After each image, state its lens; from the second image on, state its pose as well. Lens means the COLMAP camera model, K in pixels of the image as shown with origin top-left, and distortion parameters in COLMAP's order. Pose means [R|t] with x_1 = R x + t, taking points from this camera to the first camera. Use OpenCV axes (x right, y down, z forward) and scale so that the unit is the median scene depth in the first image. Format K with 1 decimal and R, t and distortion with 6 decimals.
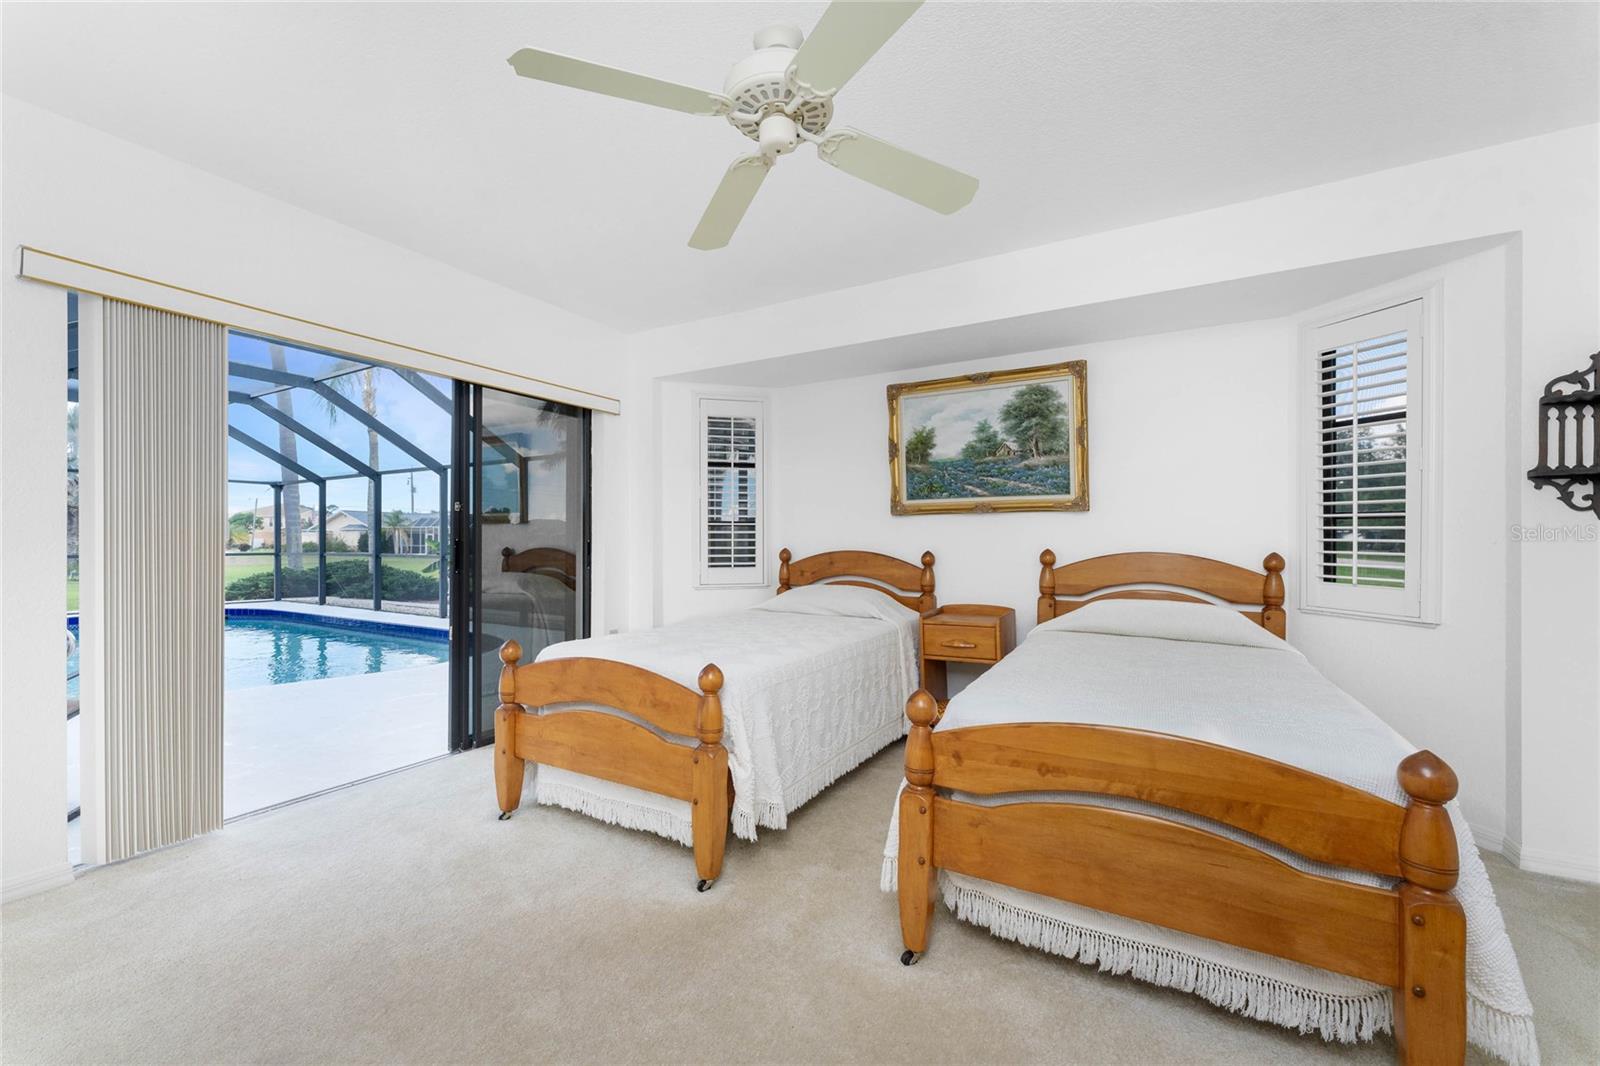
lens RADIAL K [[643.4, 0, 790.5], [0, 643.4, 532.1], [0, 0, 1]] dist [-0.004363, 0.000467]
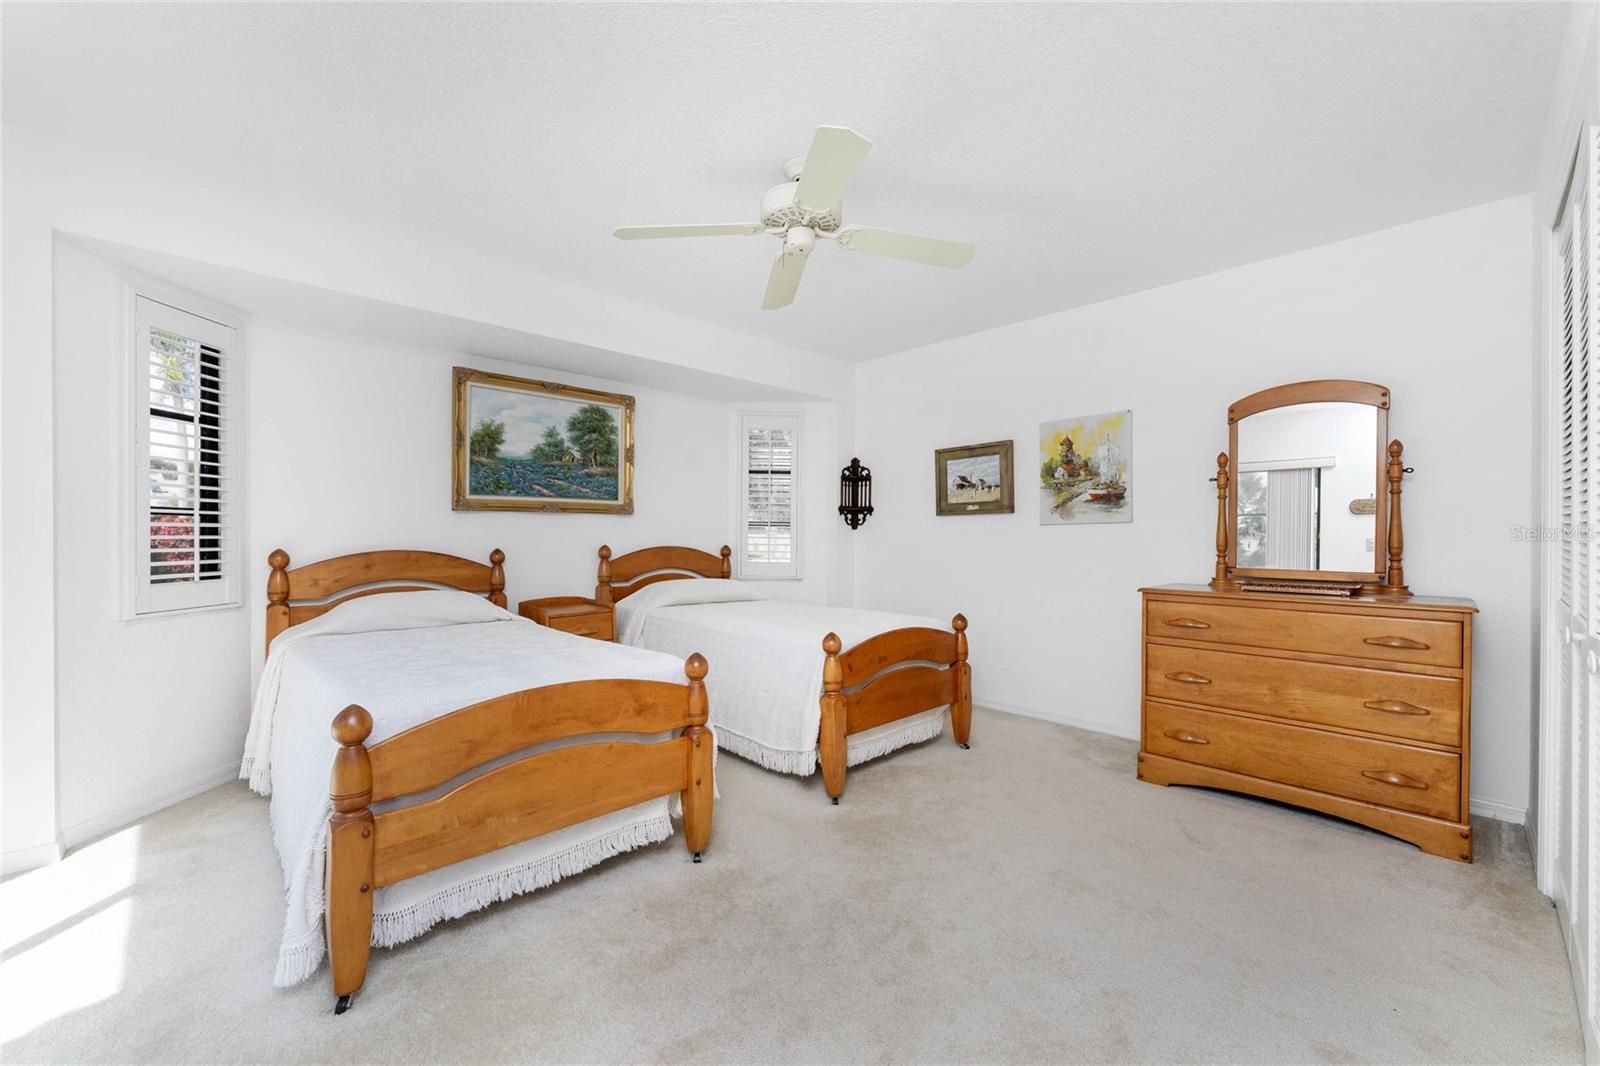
lens RADIAL K [[643.4, 0, 800.5], [0, 643.4, 539.9], [0, 0, 1]] dist [-0.004363, 0.000467]
pose [[0.261672, -0.004041, 0.965148, -0.641466], [-0.012291, 0.999896, 0.007519, 0.003333], [-0.965079, -0.013830, 0.261595, 0.316089]]
